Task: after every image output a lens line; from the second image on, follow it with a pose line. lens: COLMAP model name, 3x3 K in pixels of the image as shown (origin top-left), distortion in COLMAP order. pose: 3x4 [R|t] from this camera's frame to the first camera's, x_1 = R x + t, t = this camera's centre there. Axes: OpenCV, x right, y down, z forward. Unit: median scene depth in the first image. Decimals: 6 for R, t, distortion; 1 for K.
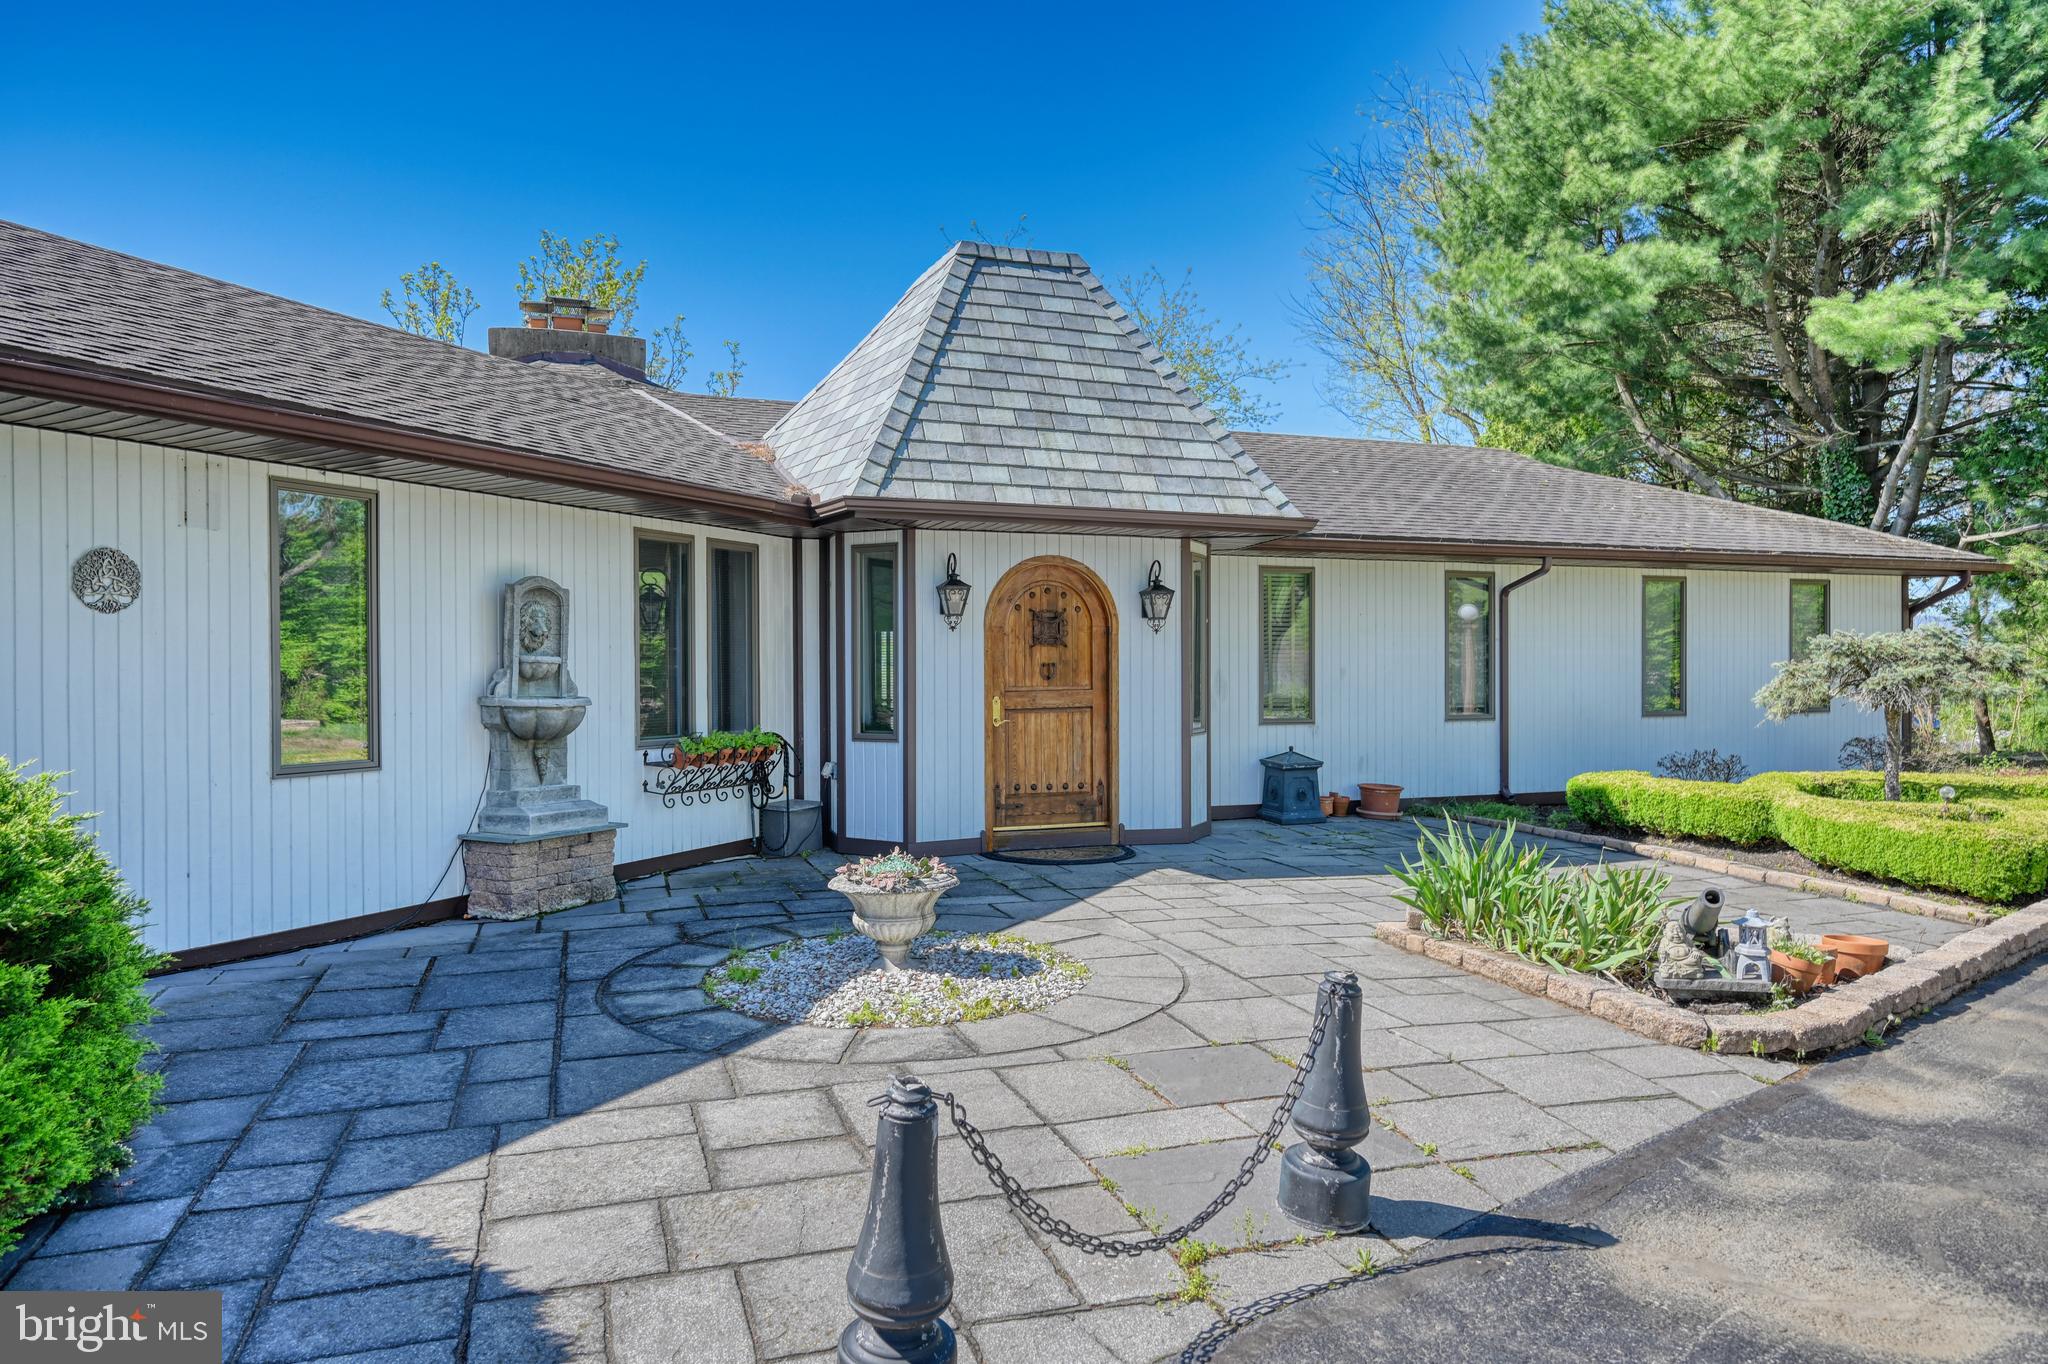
lens RADIAL K [[1291.5, 0, 1024.0], [0, 1291.5, 682.0], [0, 0, 1]] dist [0.000985, 0.000762]
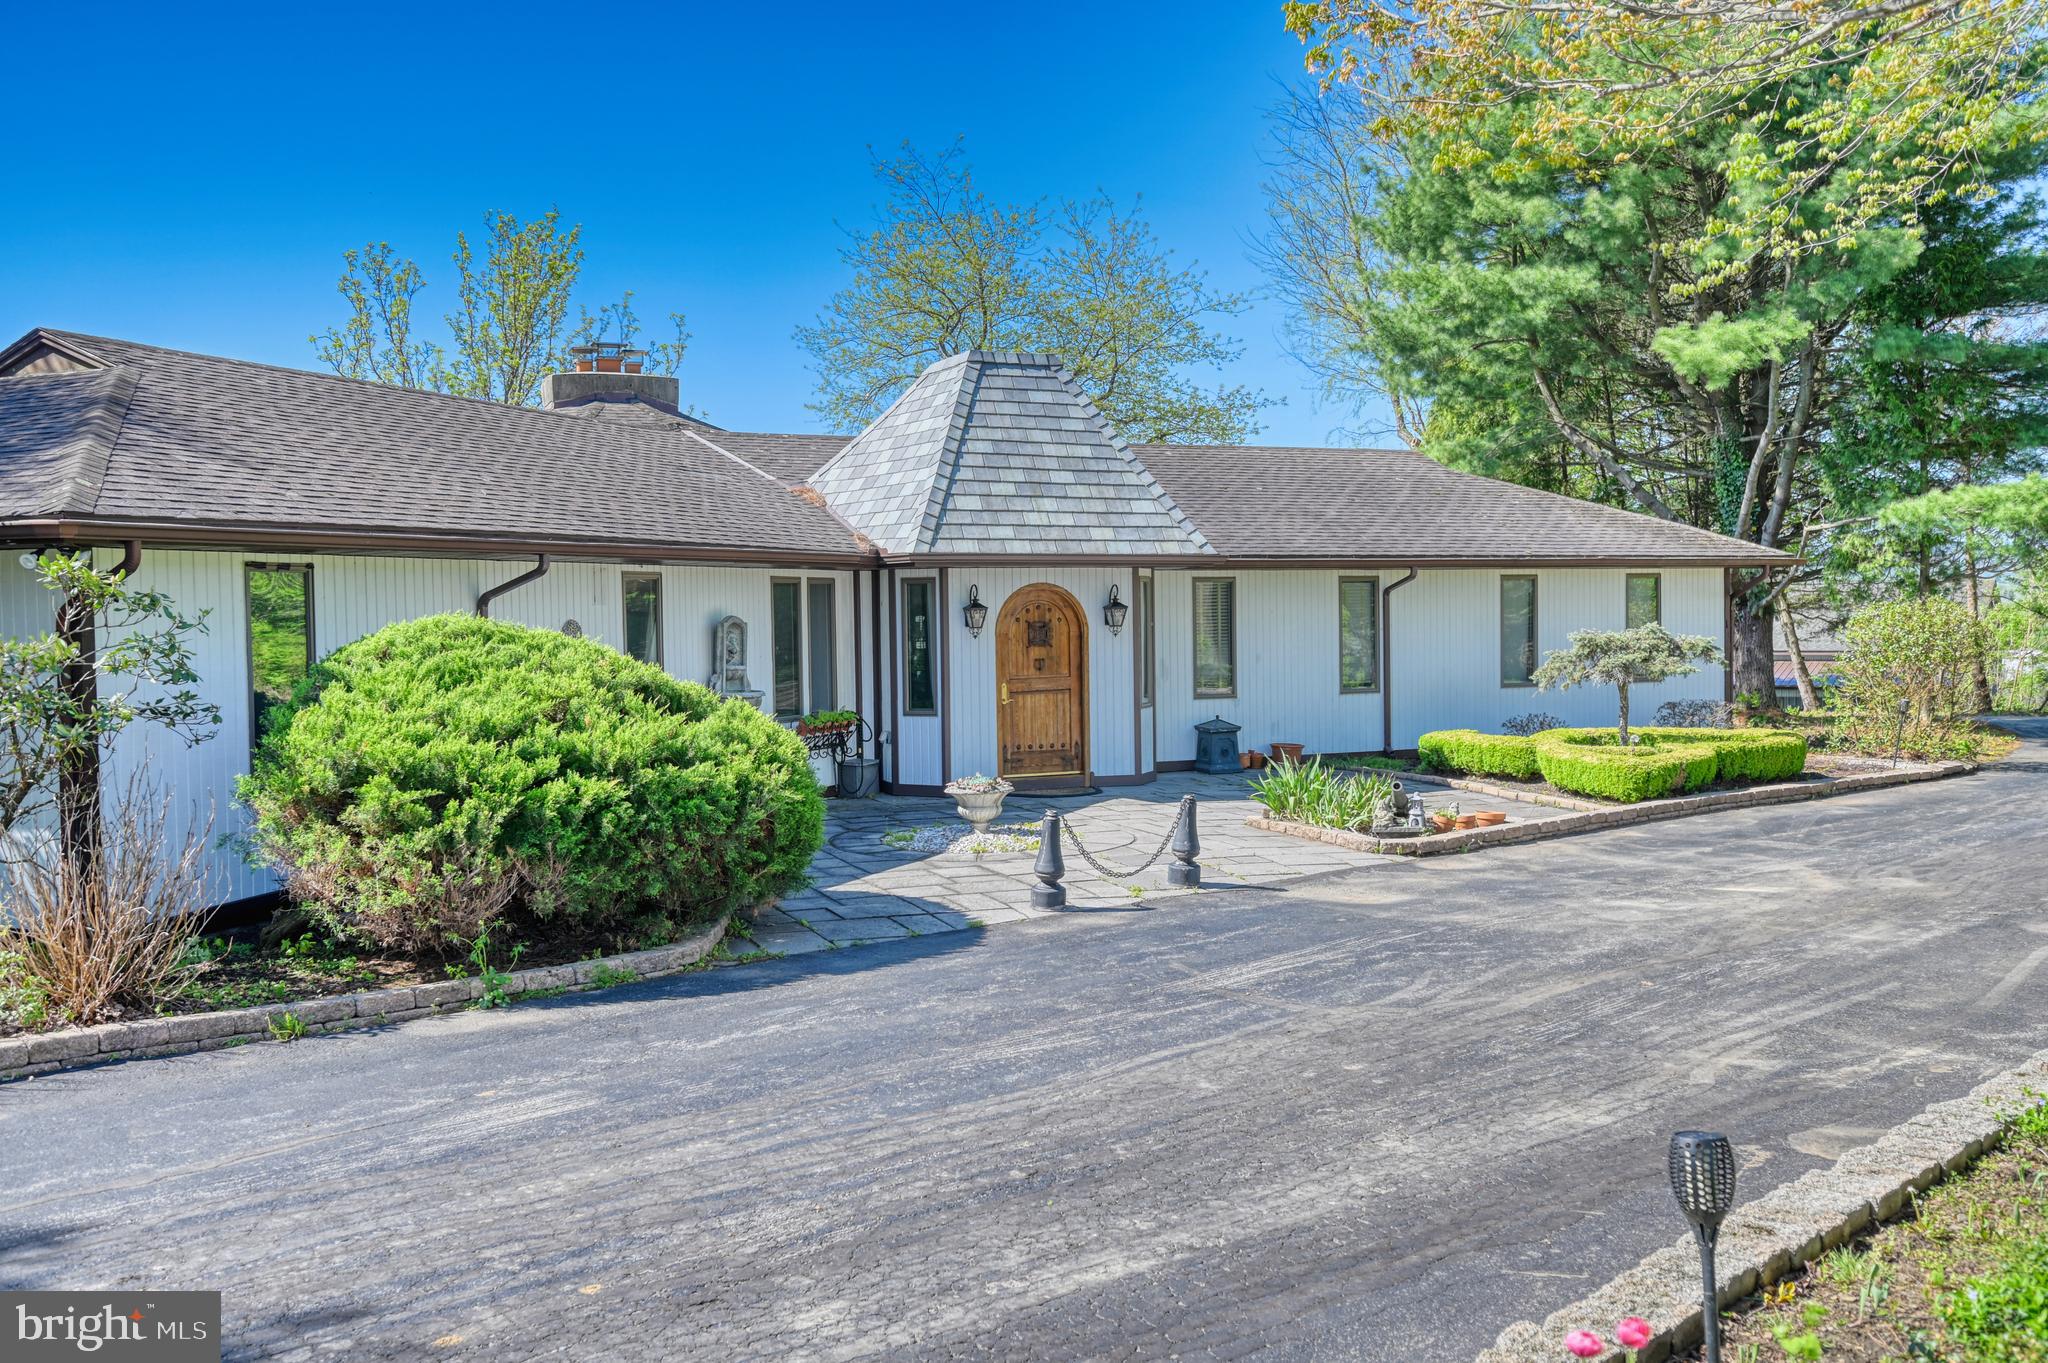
lens RADIAL K [[1948.7, 0, 1024.0], [0, 1948.7, 681.5], [0, 0, 1]] dist [-0.087081, -0.002373]
pose [[0.998072, -0.013704, 0.060531, -0.126580], [0.012045, 0.999544, 0.027681, -0.048680], [-0.060883, -0.026899, 0.997782, -1.119257]]
